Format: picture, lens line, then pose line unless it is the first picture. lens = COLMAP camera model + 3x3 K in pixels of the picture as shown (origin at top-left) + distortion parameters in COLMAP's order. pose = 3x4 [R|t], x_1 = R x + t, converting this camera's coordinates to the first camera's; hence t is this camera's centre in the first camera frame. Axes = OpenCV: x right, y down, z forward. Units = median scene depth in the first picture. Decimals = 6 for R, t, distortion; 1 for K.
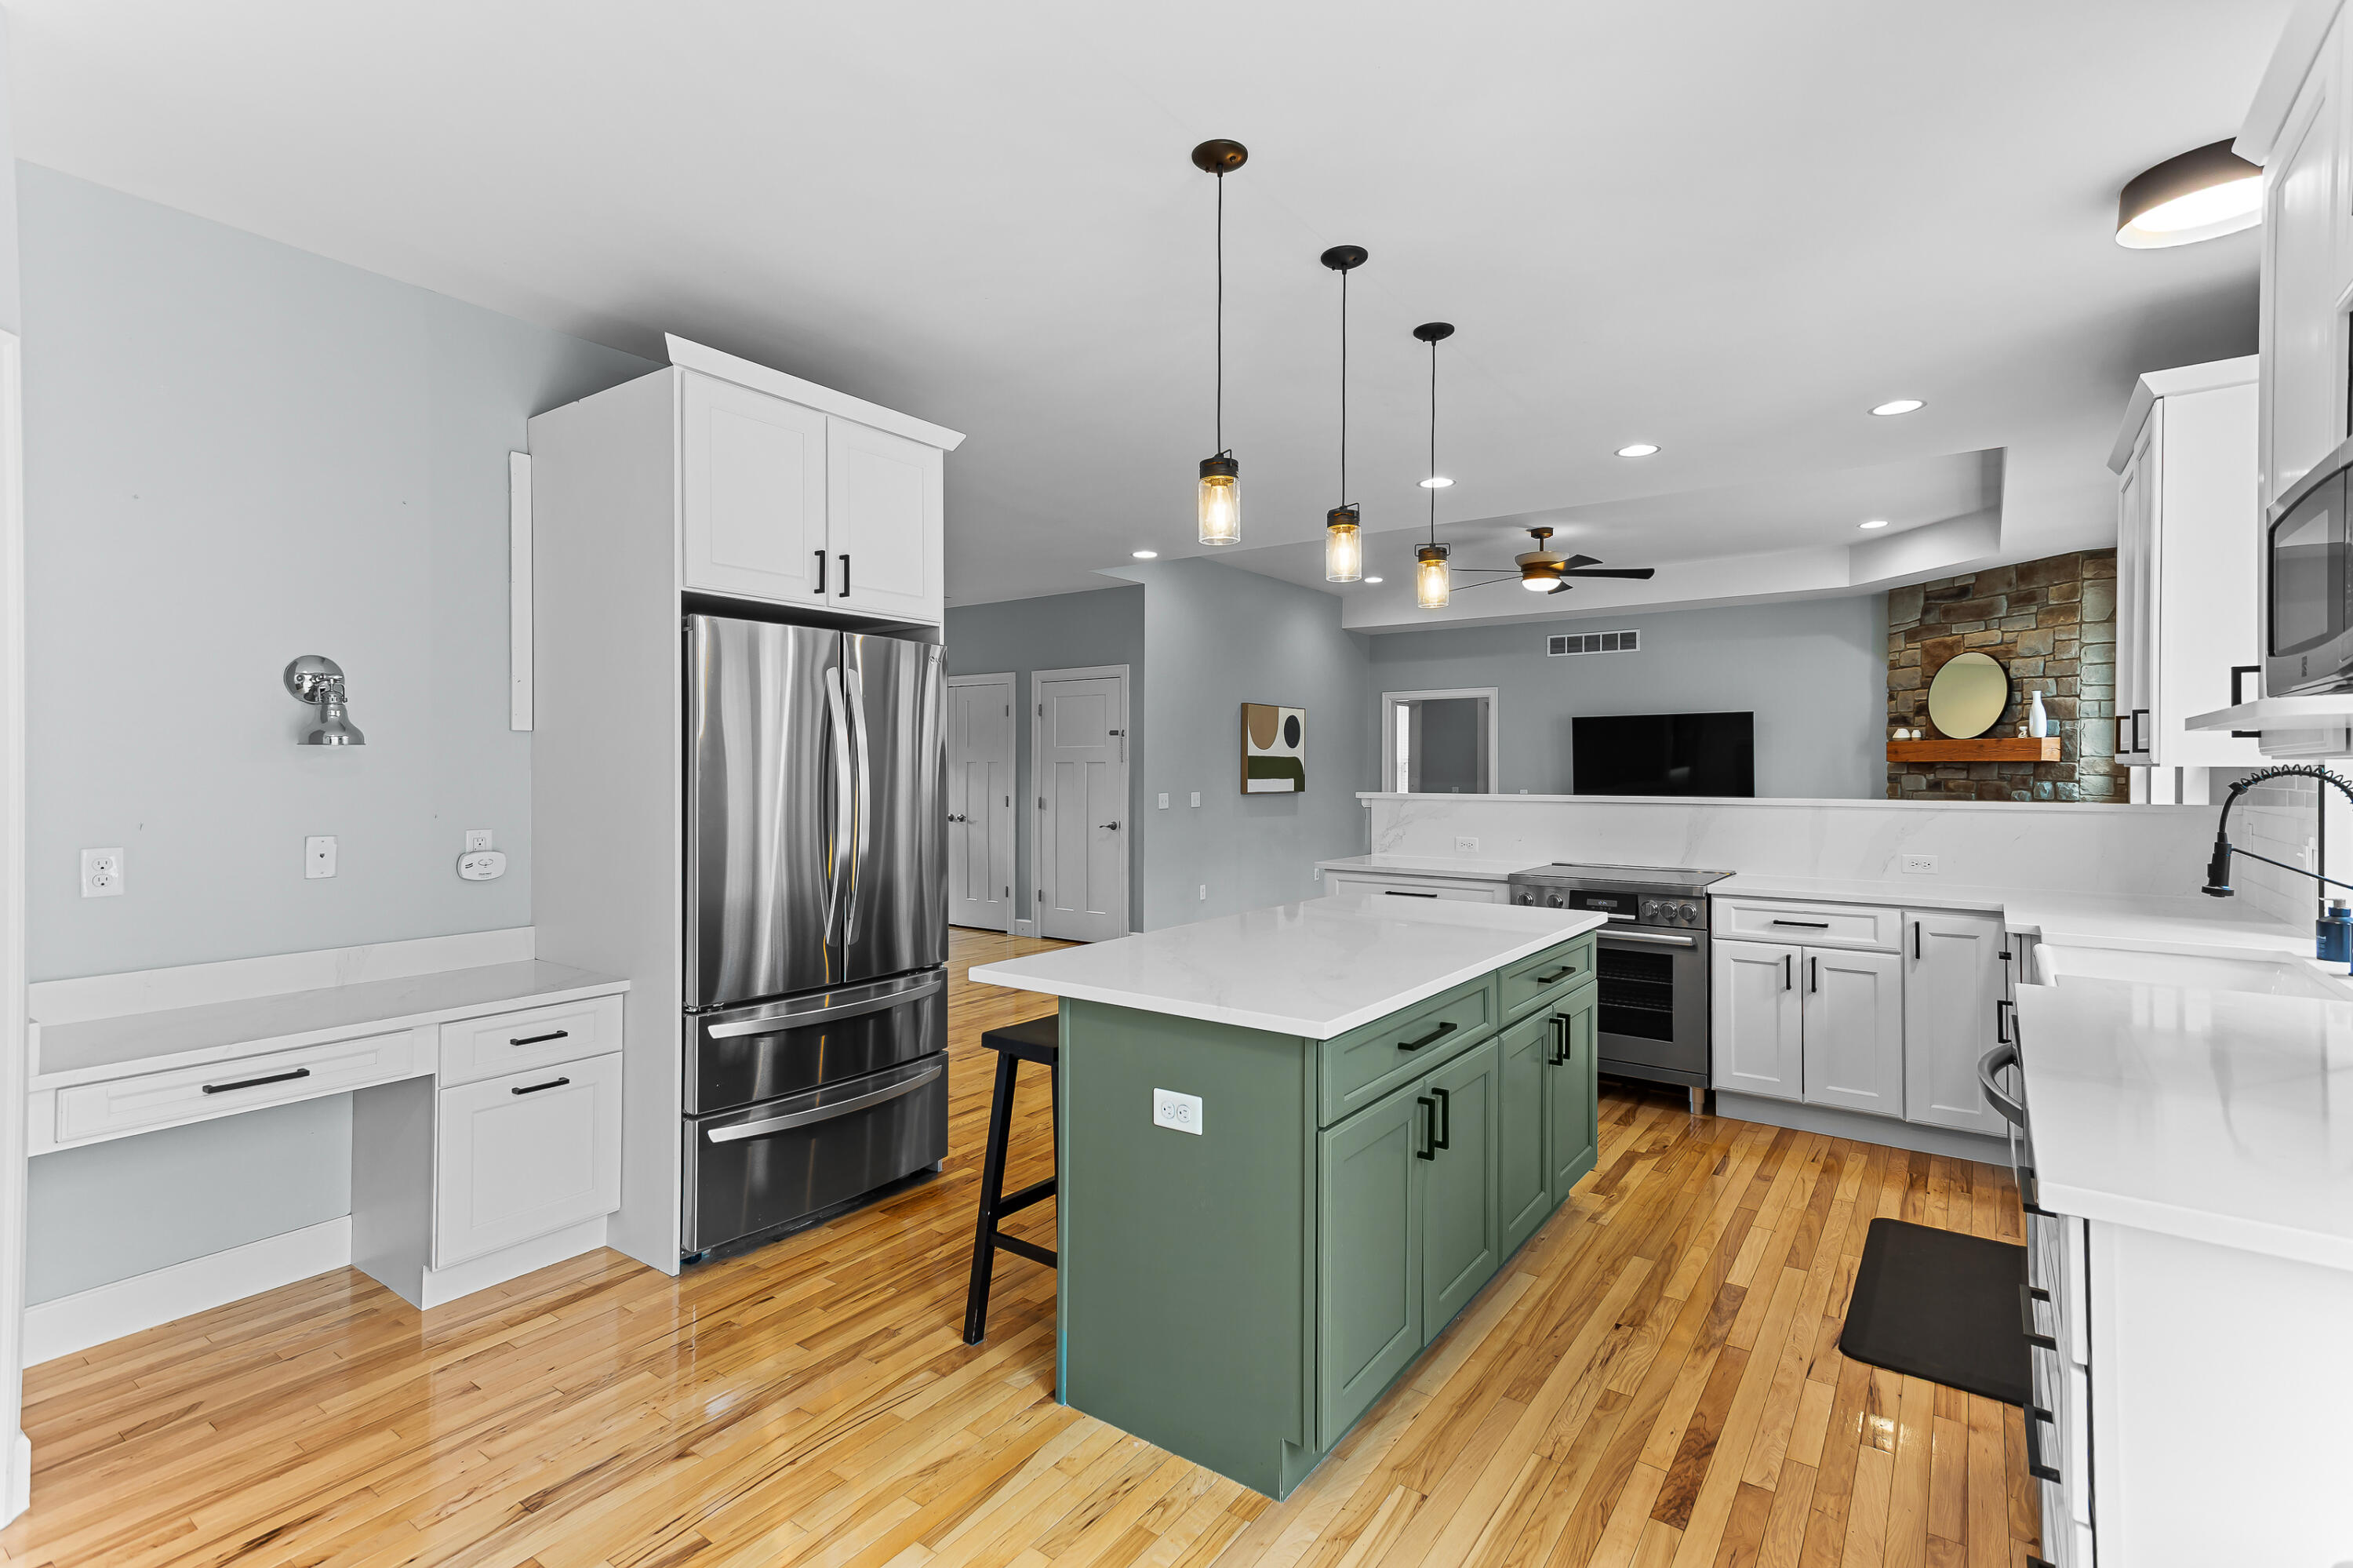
lens RADIAL K [[1100.0, 0, 1155.6], [0, 1100.0, 769.2], [0, 0, 1]] dist [0.023366, 0.001334]
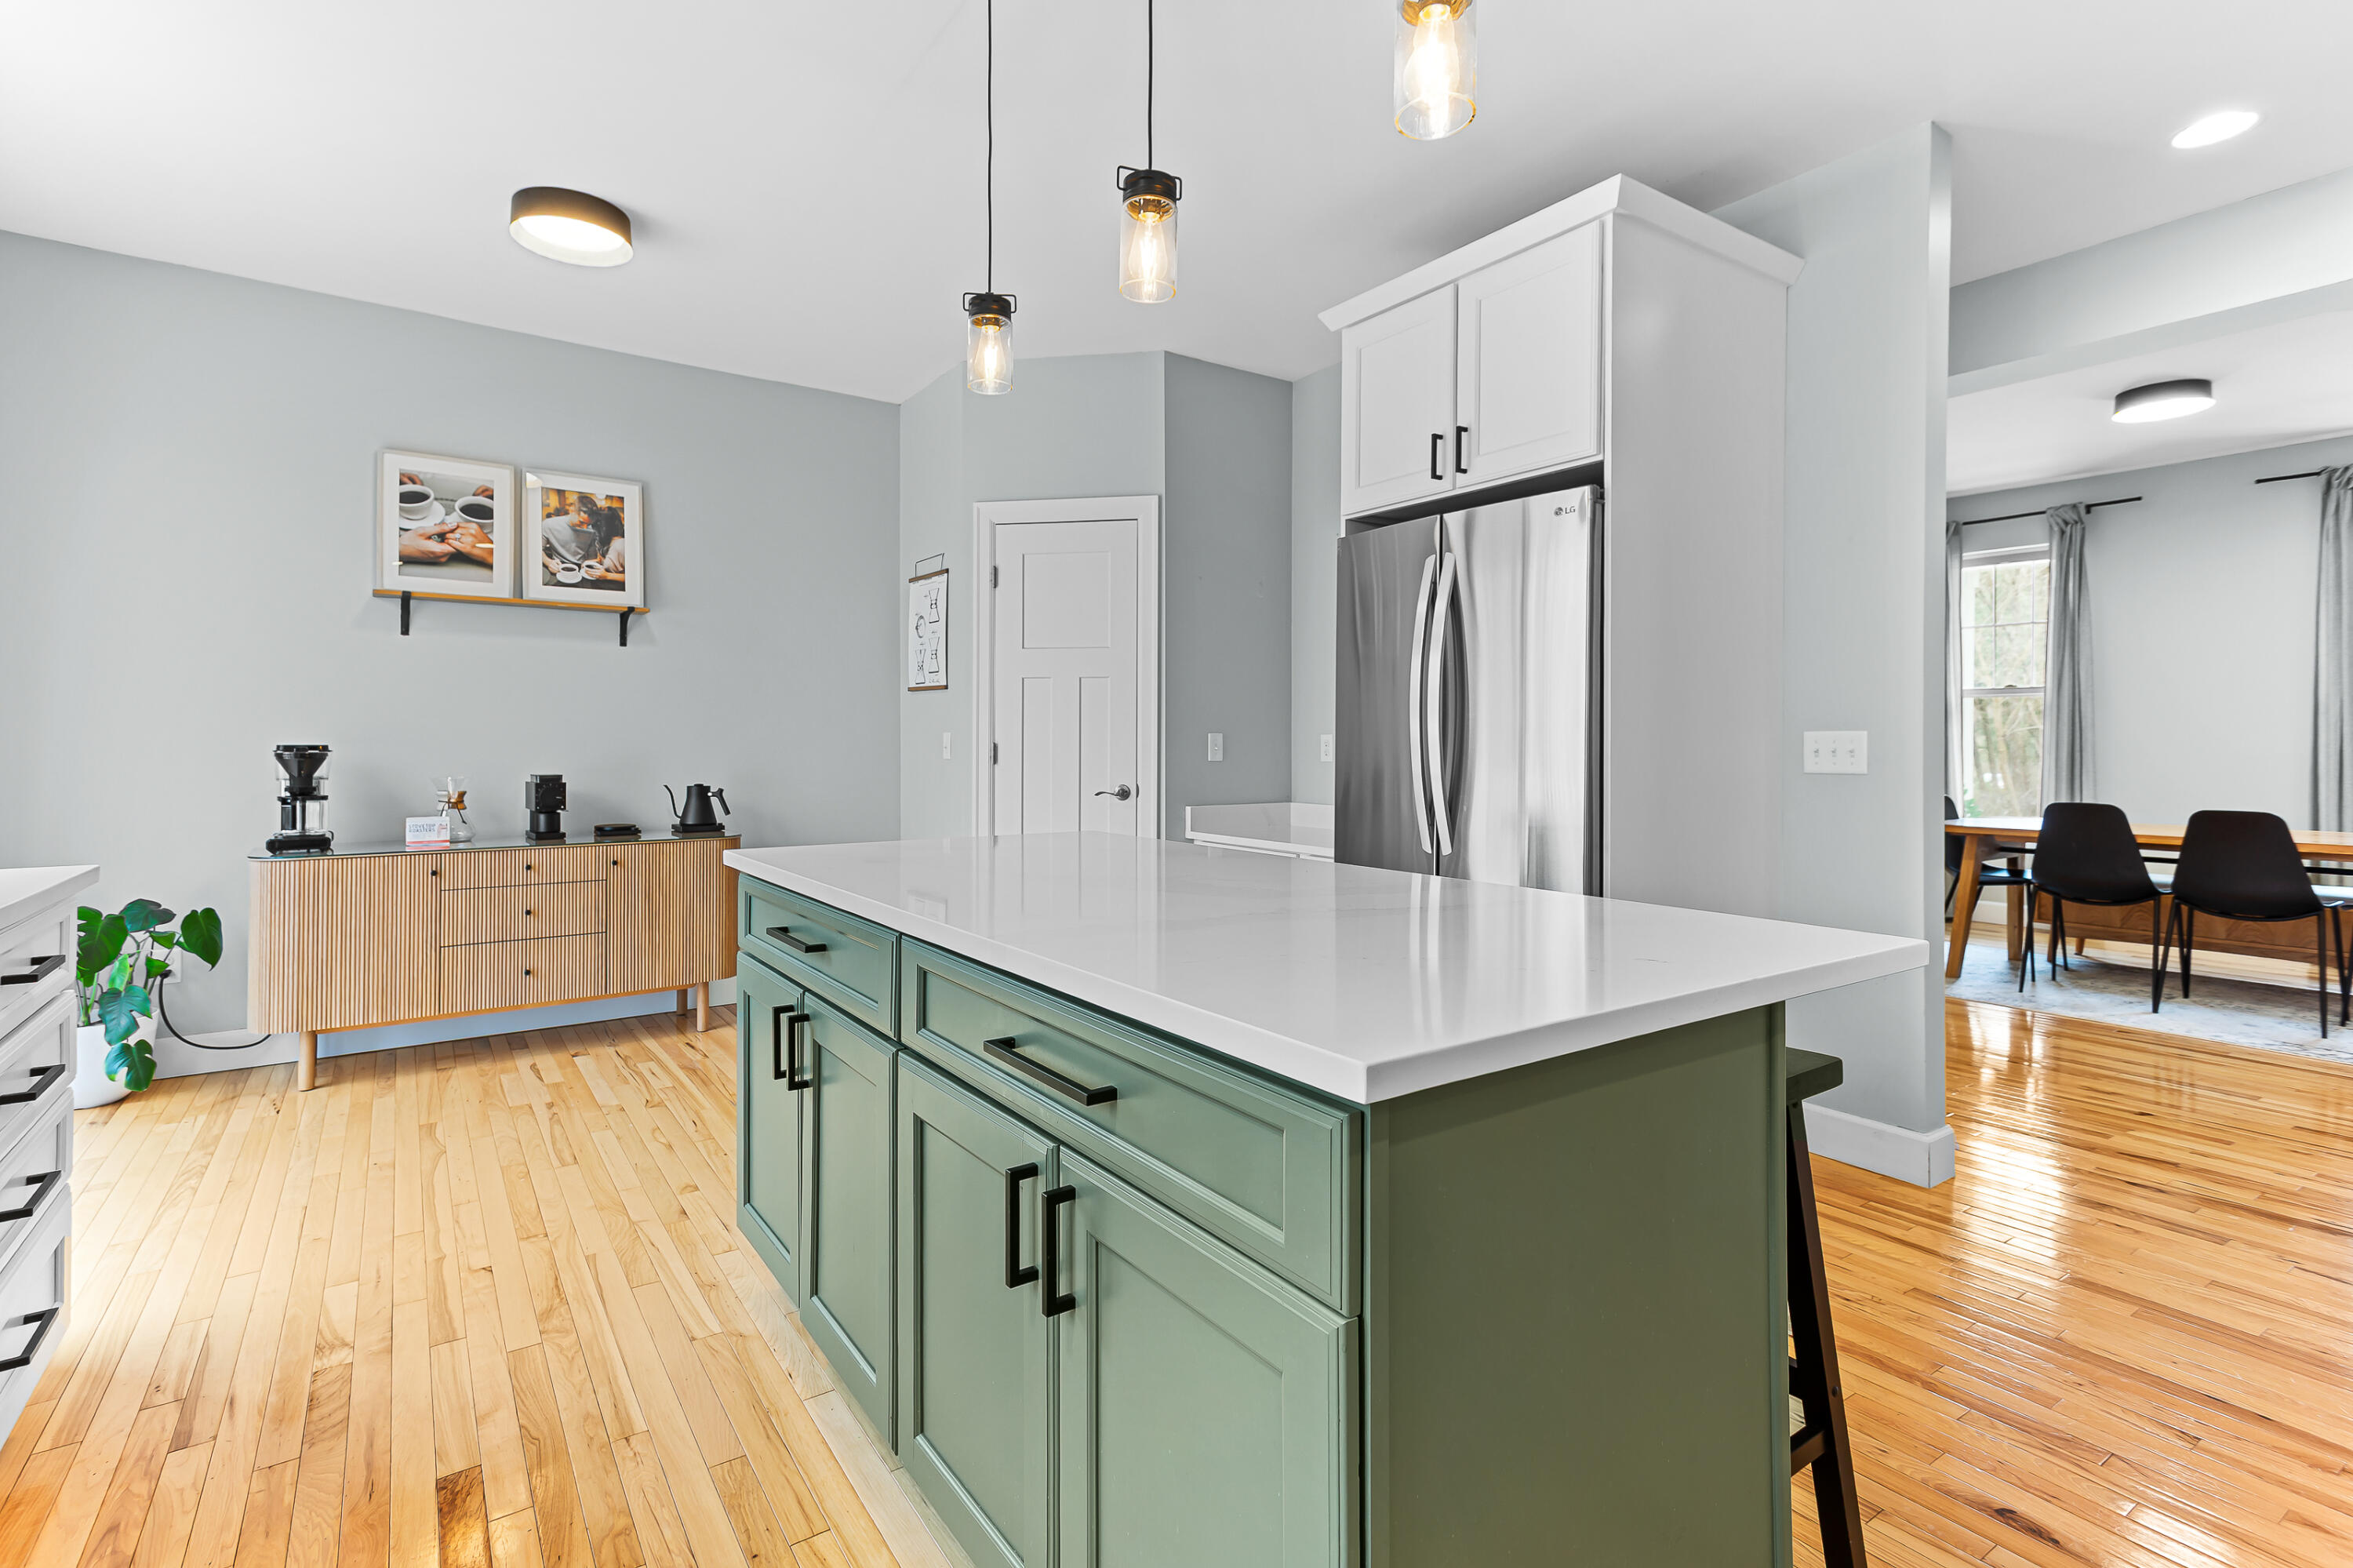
lens RADIAL K [[1117.3, 0, 1183.1], [0, 1117.3, 738.9], [0, 0, 1]] dist [0.014590, 0.000226]
pose [[-0.320255, -0.003543, -0.947325, 0.302564], [-0.004653, 0.999987, -0.002167, 0.029331], [0.947320, 0.003714, -0.320267, 0.492958]]
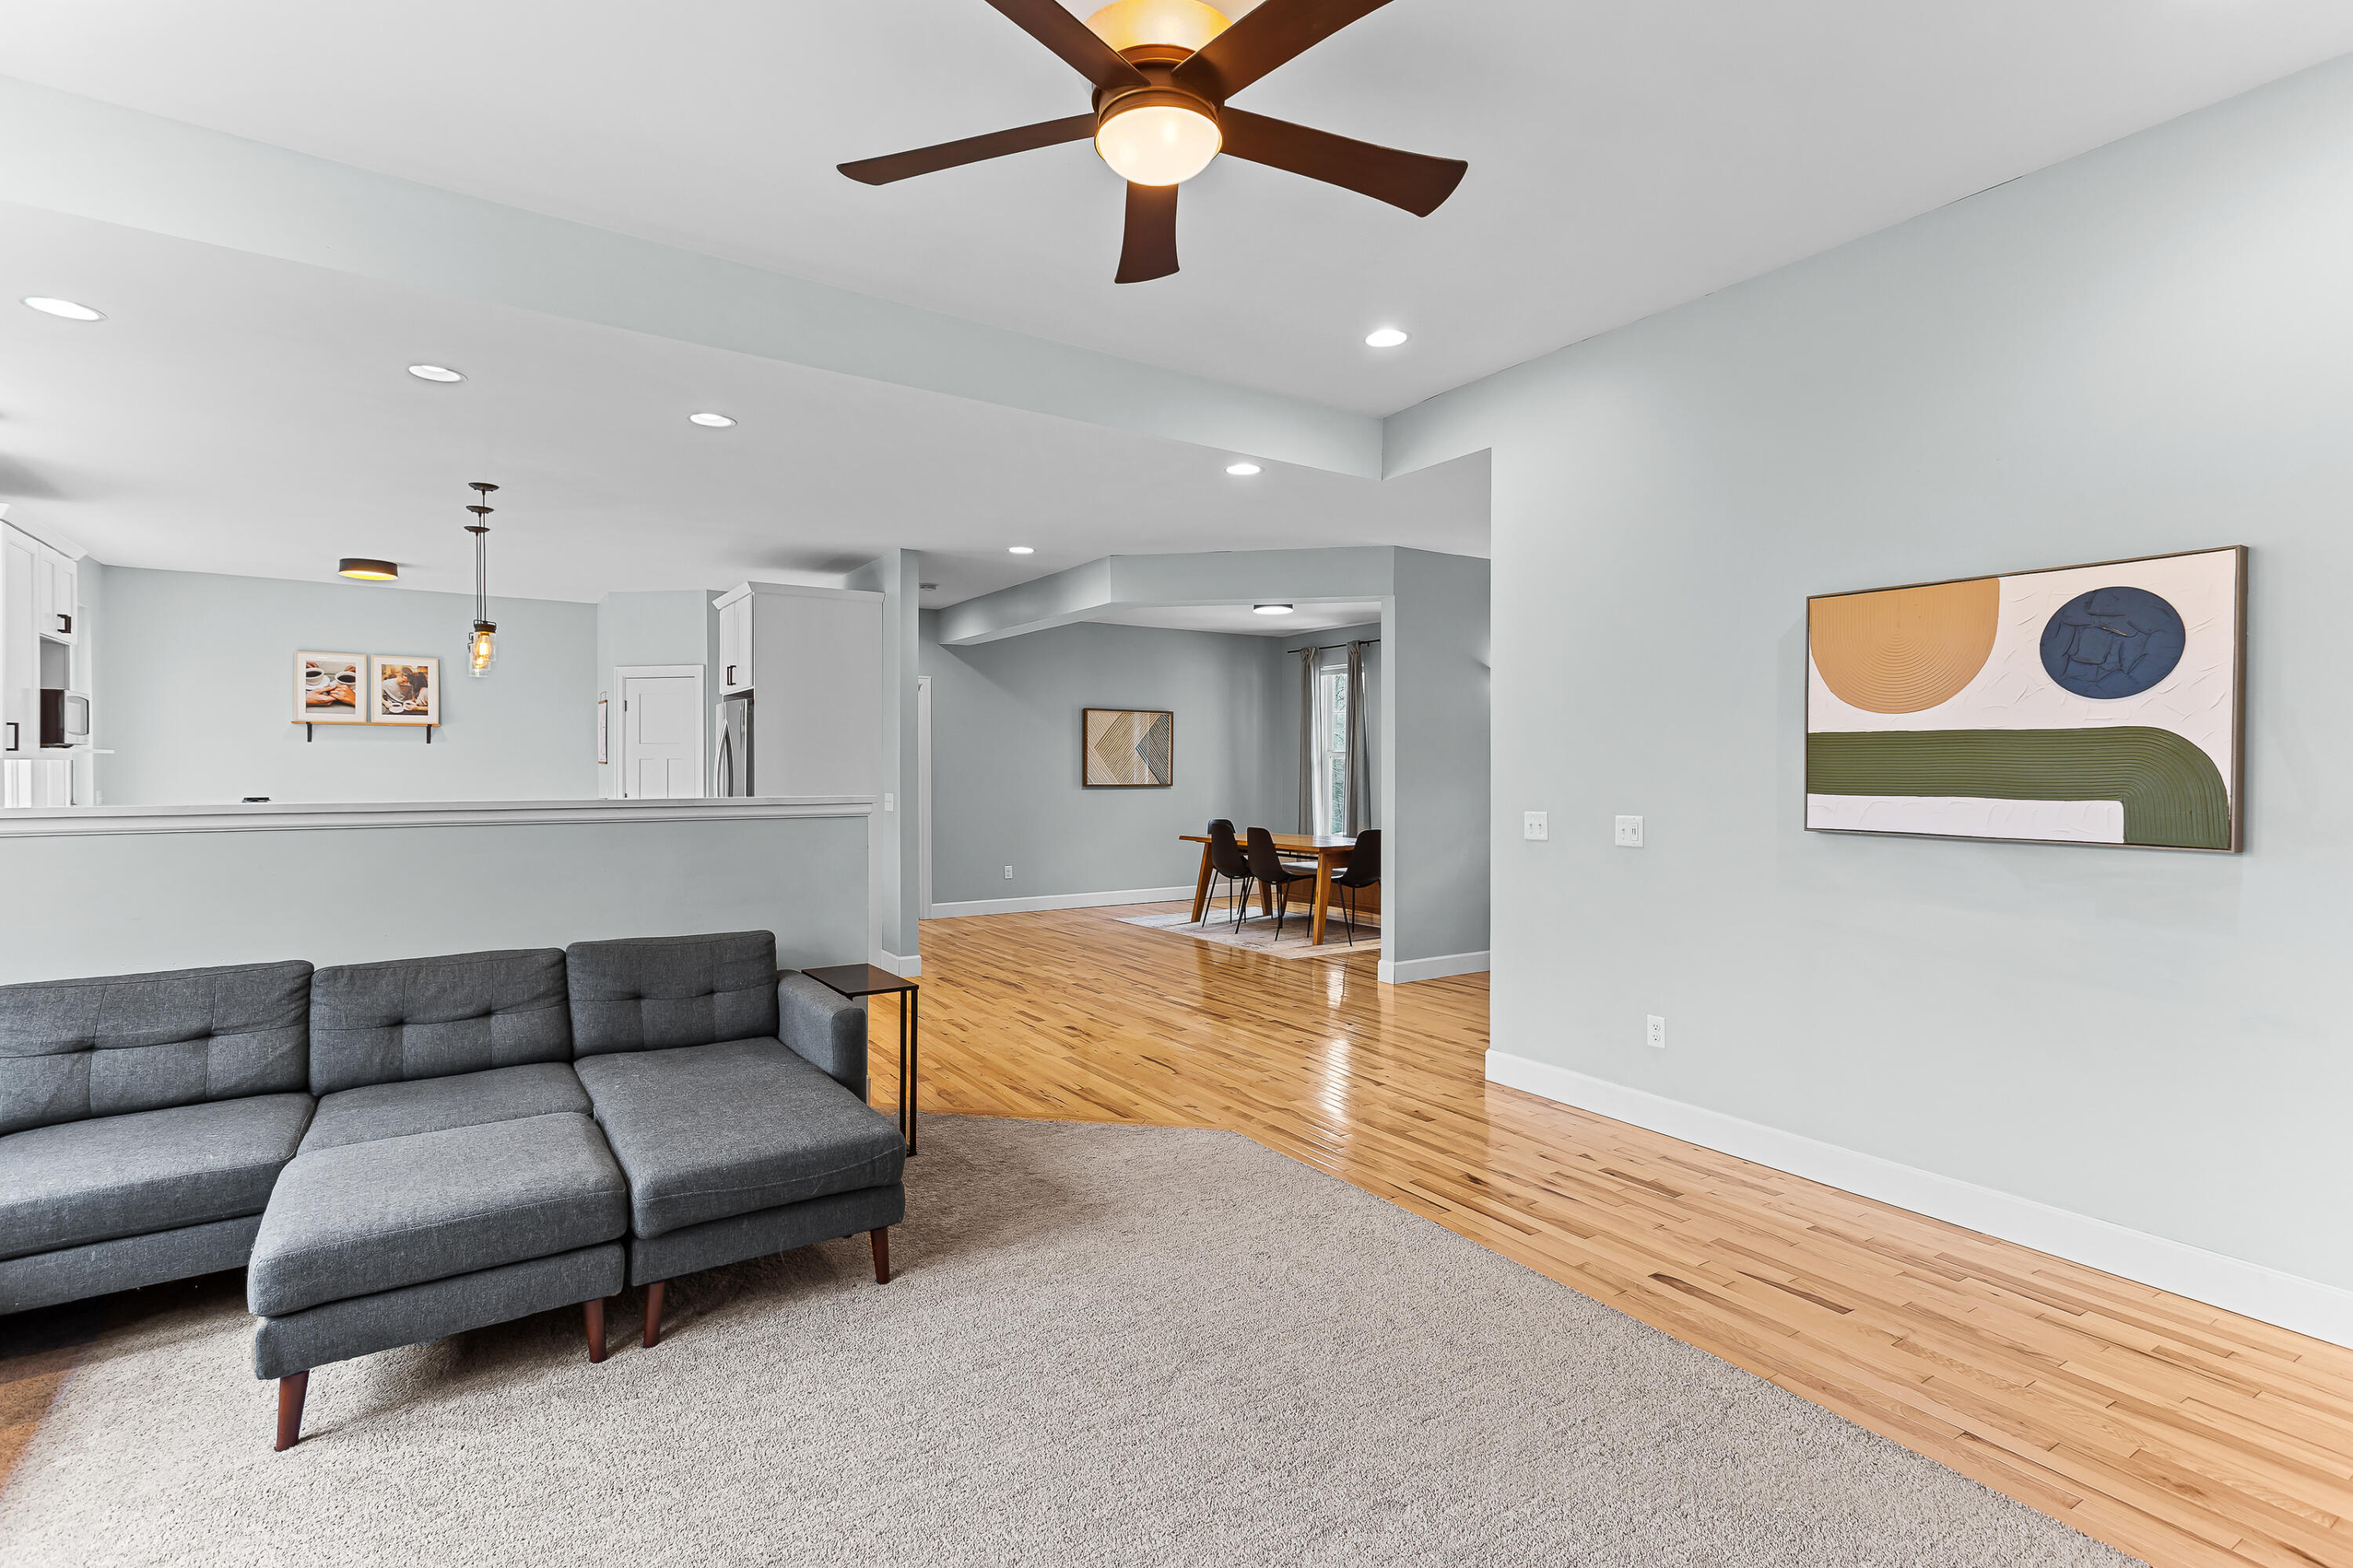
lens RADIAL K [[1113.8, 0, 1169.6], [0, 1113.8, 766.4], [0, 0, 1]] dist [0.032406, 0.001214]
pose [[-0.347413, -0.001542, -0.937711, 0.667152], [-0.003562, 0.999994, -0.000324, 0.000748], [0.937705, 0.003228, -0.347417, 1.155821]]
